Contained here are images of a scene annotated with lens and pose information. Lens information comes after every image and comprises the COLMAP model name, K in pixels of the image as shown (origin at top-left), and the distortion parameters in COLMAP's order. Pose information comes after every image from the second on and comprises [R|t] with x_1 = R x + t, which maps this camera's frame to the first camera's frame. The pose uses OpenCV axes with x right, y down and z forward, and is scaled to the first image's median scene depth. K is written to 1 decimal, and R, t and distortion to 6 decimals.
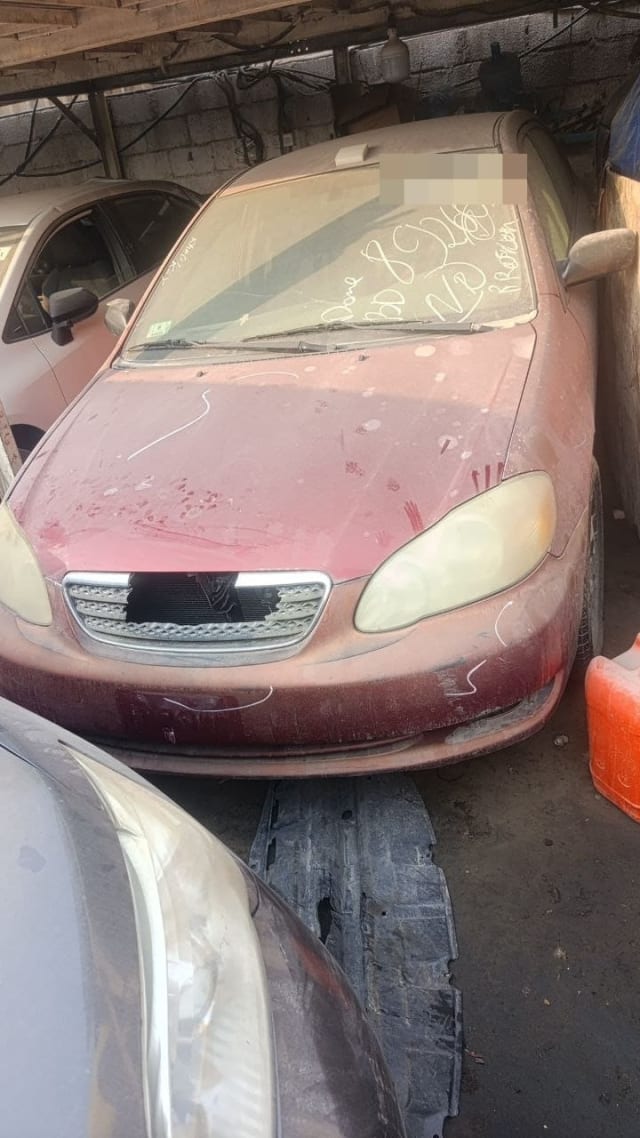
lens RADIAL K [[784.0, 0, 320.0], [0, 784.0, 569.0], [0, 0, 1]] dist [0.020140, -0.036368]
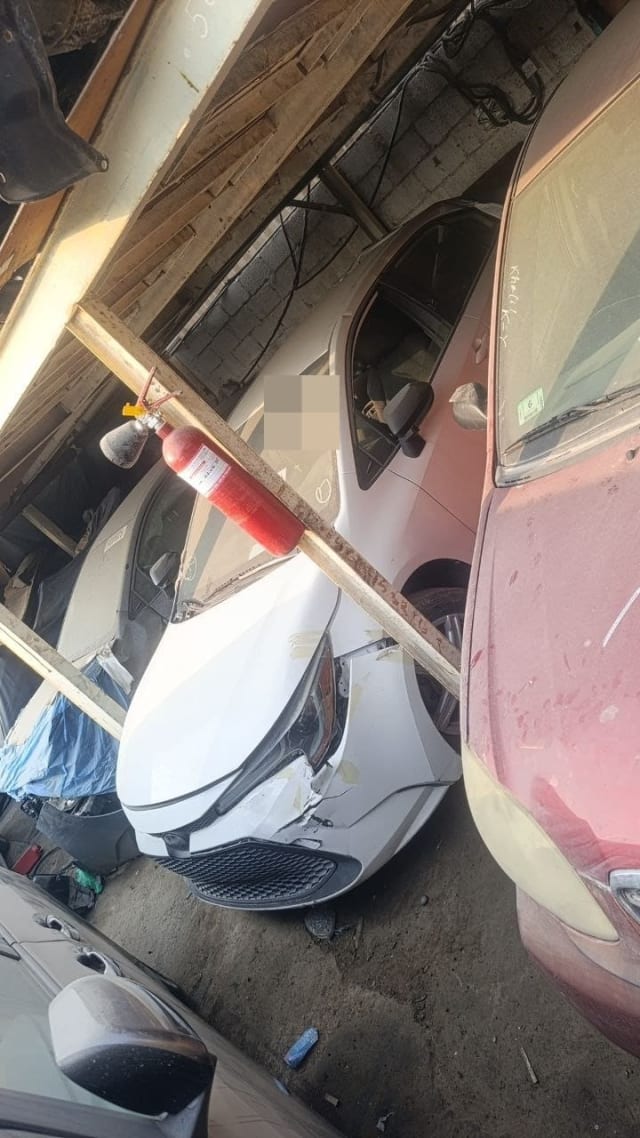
lens RADIAL K [[784.0, 0, 320.0], [0, 784.0, 569.0], [0, 0, 1]] dist [0.020140, -0.036368]
pose [[0.776688, -0.408057, -0.479839, -0.044291], [0.415206, 0.904526, -0.097143, -0.117881], [0.473667, -0.123782, 0.871962, 0.163199]]
